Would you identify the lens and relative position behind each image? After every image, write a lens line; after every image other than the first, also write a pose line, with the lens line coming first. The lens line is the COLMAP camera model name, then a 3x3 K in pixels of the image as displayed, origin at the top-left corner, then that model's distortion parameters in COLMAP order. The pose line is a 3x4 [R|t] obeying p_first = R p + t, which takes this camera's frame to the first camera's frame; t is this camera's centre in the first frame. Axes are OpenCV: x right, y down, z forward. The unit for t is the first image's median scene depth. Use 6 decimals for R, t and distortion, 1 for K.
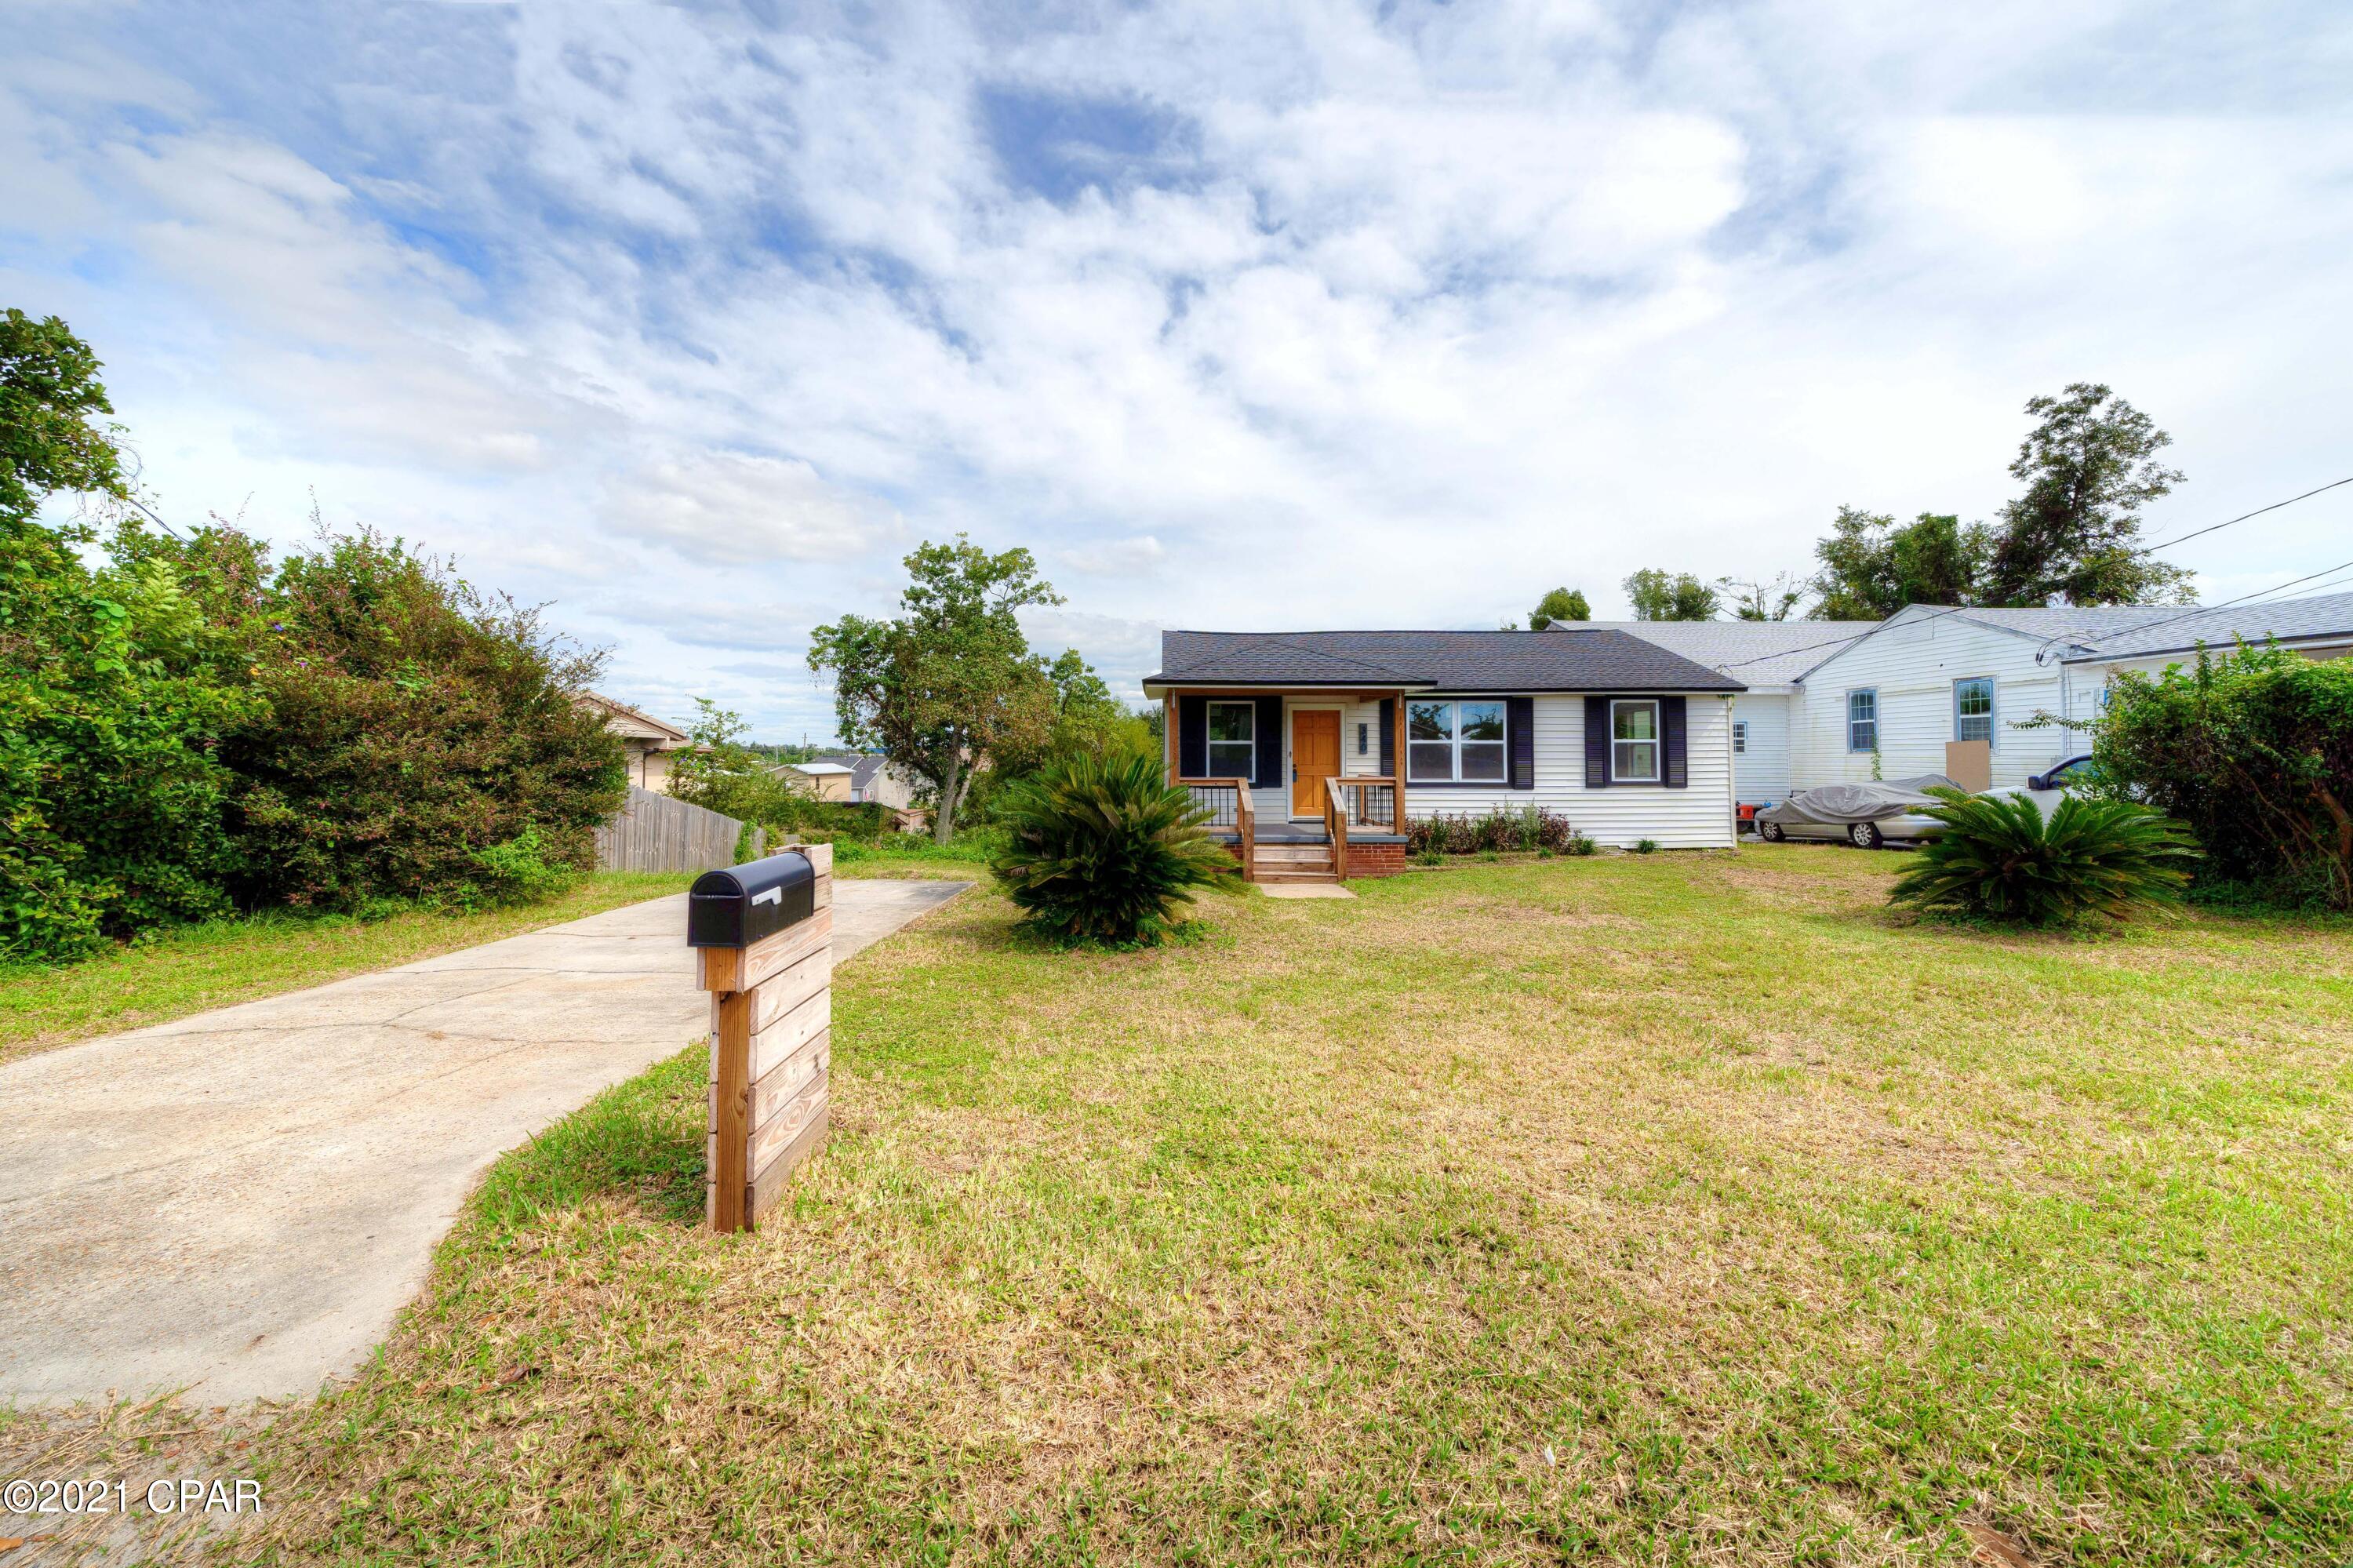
lens RADIAL K [[819.4, 0, 1171.8], [0, 819.4, 783.8], [0, 0, 1]] dist [0.000445, -0.000099]
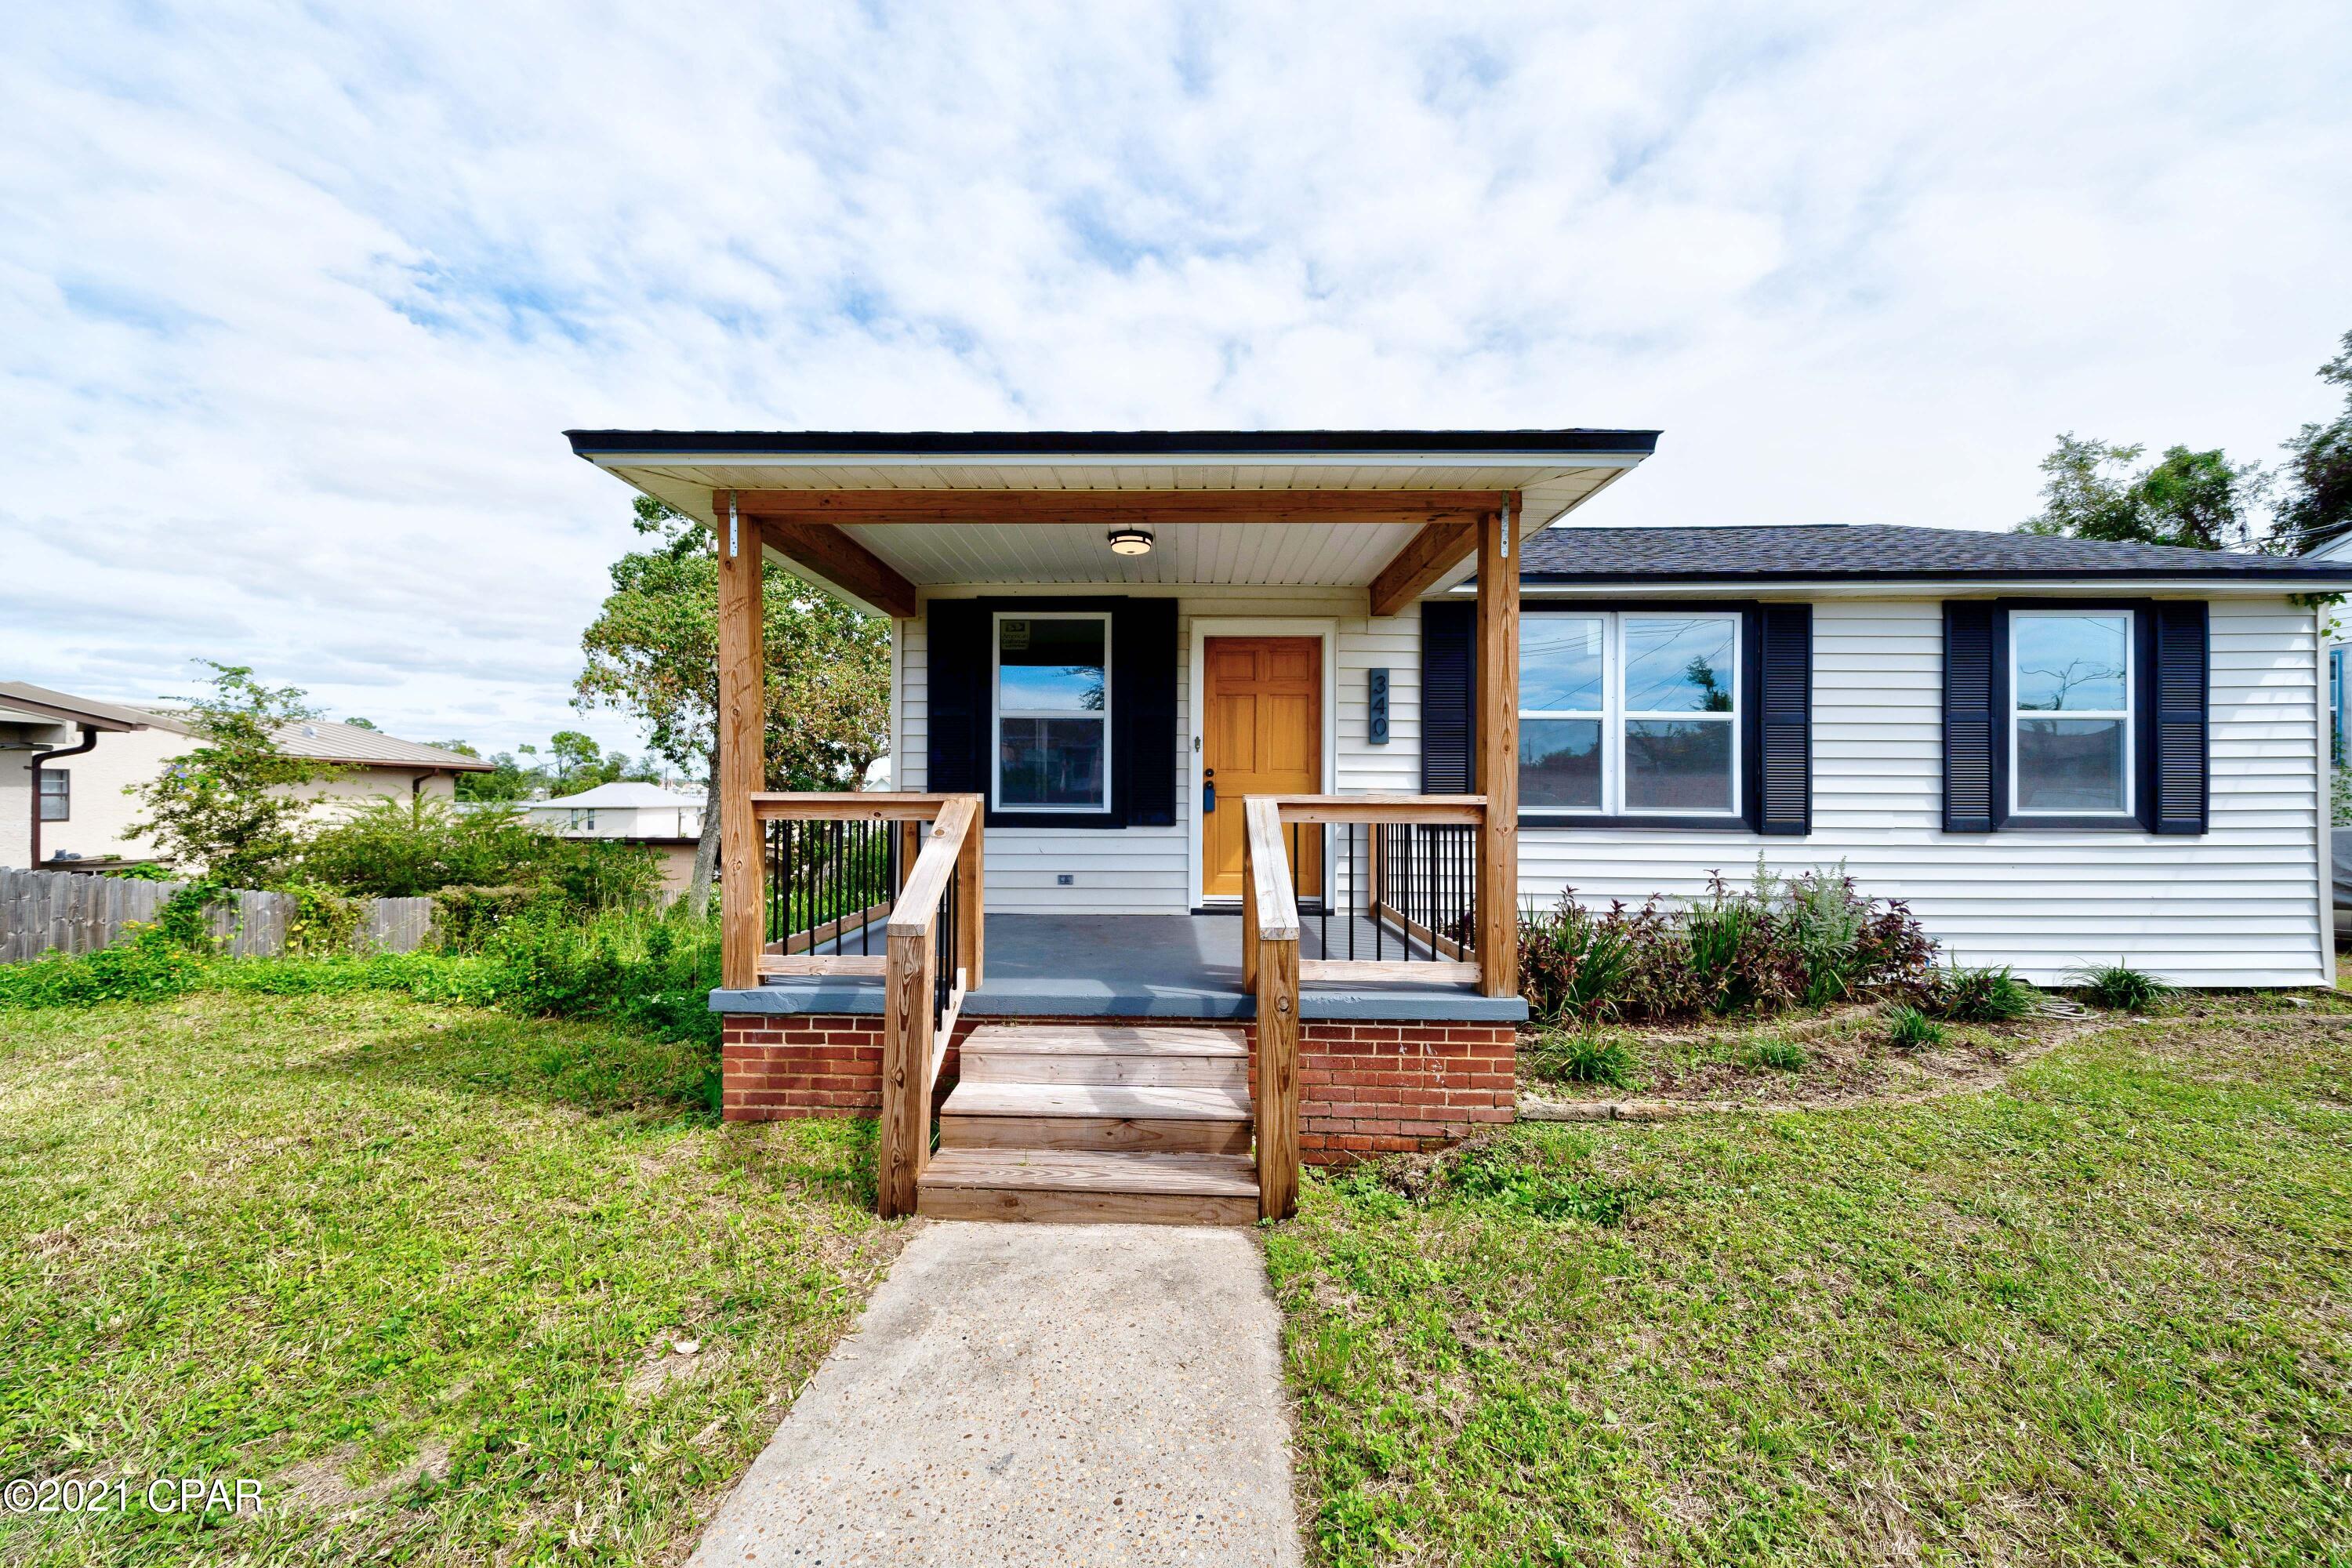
lens RADIAL K [[819.0, 0, 1171.3], [0, 819.0, 783.8], [0, 0, 1]] dist [0.000445, -0.000099]
pose [[0.999463, 0.005508, -0.032286, 0.144809], [-0.006860, 0.999097, -0.041938, 0.000728], [0.032026, 0.042137, 0.998598, 0.594671]]
